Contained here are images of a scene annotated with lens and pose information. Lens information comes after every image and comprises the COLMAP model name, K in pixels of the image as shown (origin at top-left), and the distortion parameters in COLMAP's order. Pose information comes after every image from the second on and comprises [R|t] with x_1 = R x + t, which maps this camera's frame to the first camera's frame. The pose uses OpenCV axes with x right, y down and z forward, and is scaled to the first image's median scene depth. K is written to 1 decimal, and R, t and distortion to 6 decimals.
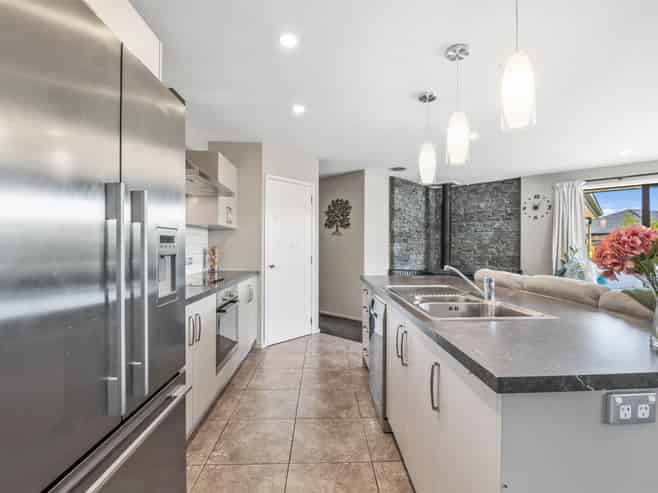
lens RADIAL K [[321.1, 0, 329.0], [0, 321.1, 246.5], [0, 0, 1]] dist [-0.004962, -0.000993]
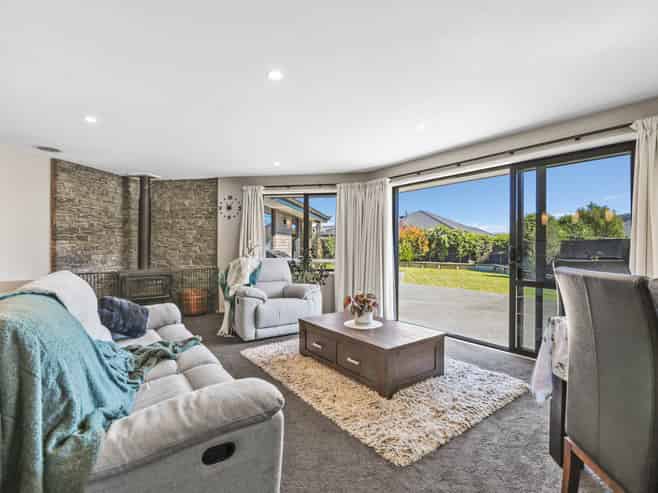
lens RADIAL K [[321.1, 0, 329.0], [0, 321.1, 246.5], [0, 0, 1]] dist [-0.004962, -0.000993]
pose [[0.830684, -0.003764, 0.556732, 0.312626], [-0.000491, 0.999972, 0.007493, -0.002826], [-0.556744, -0.006498, 0.830659, -0.051727]]
